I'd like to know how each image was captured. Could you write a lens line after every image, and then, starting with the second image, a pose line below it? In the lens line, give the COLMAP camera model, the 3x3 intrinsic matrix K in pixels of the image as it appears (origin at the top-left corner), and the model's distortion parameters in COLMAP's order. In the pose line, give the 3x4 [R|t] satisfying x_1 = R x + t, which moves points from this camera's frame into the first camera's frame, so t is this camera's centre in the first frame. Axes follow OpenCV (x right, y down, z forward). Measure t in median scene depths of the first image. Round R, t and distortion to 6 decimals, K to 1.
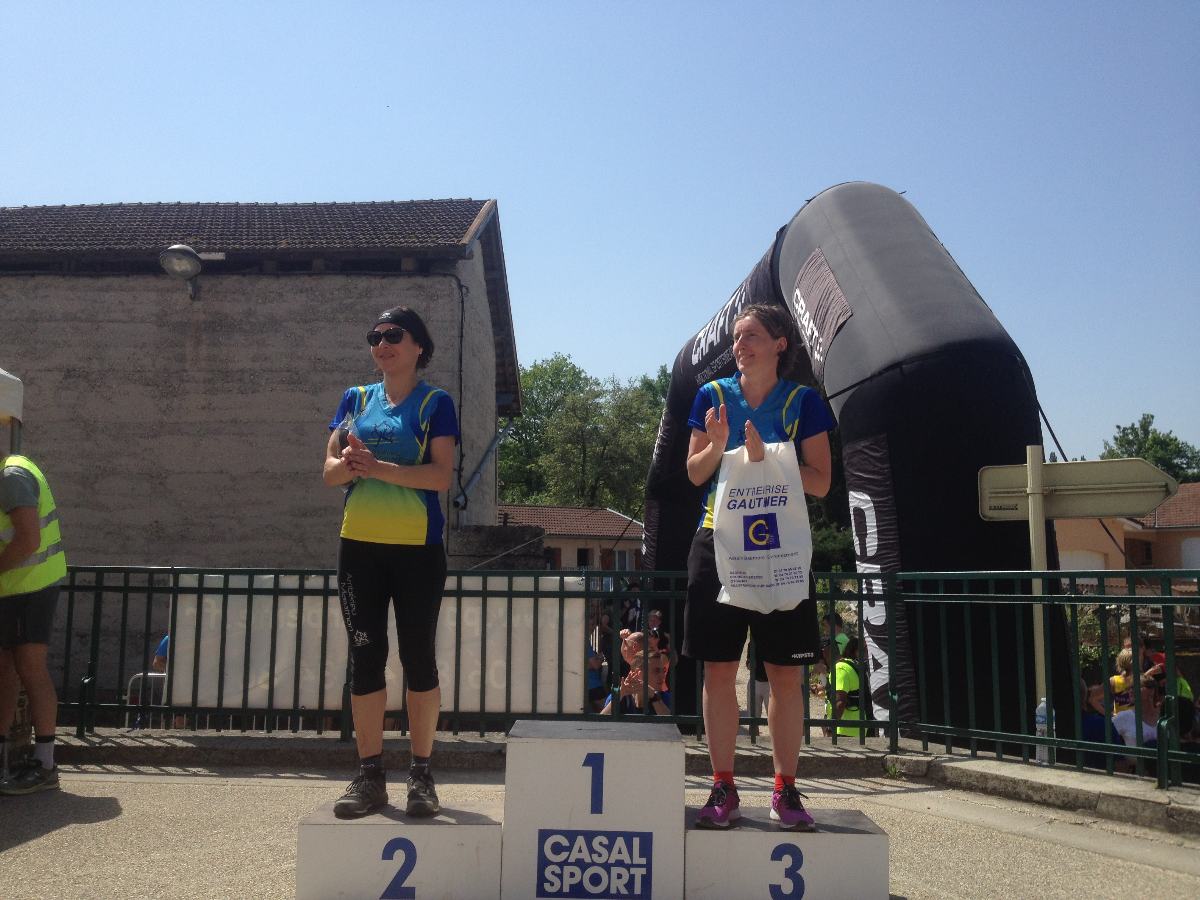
lens RADIAL K [[1116.3, 0, 596.4], [0, 1116.3, 442.6], [0, 0, 1]] dist [0.044029, 0.000000]
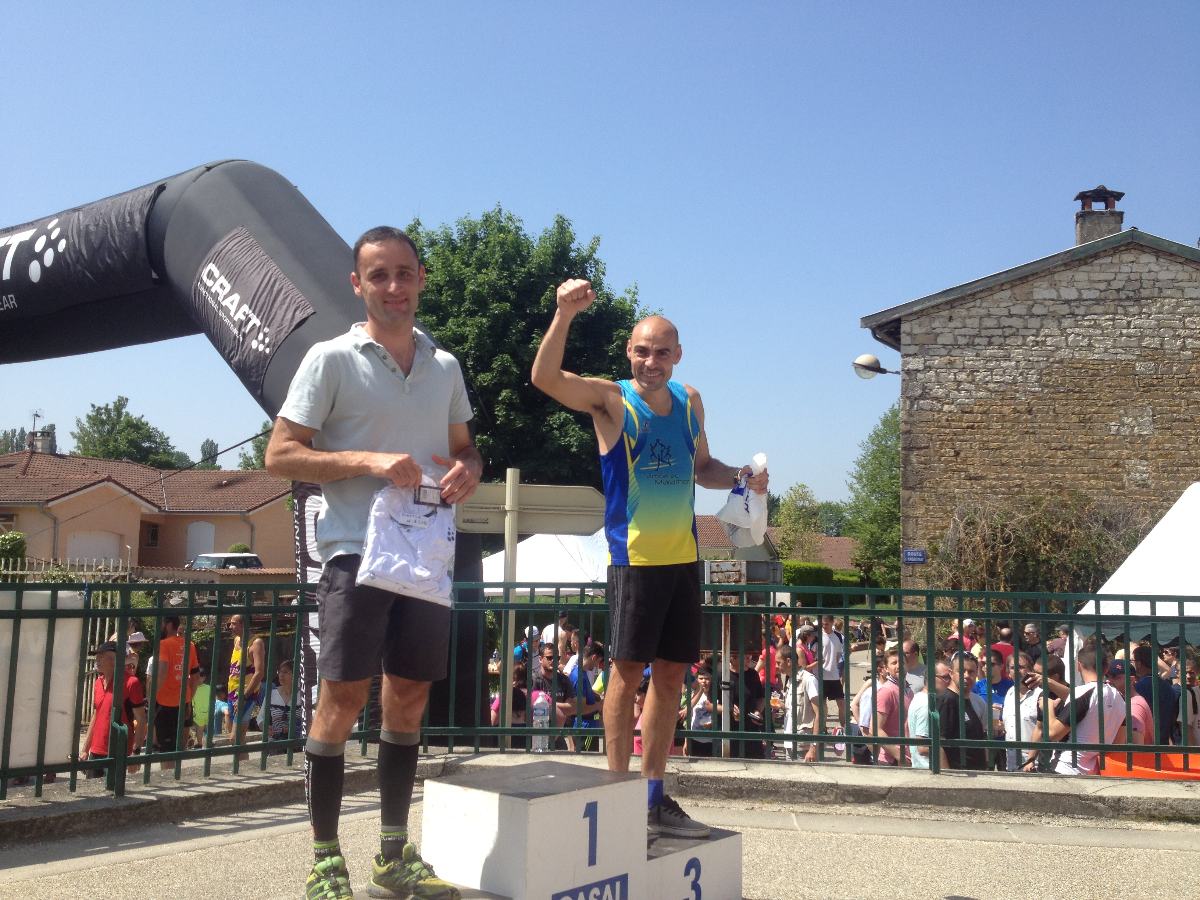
lens RADIAL K [[1116.3, 0, 596.2], [0, 1116.3, 456.6], [0, 0, 1]] dist [0.044029, 0.000000]
pose [[0.652039, 0.078959, 0.754062, -0.386733], [-0.103069, 0.994561, -0.015018, -0.000554], [-0.751147, -0.067928, 0.656631, 0.204147]]
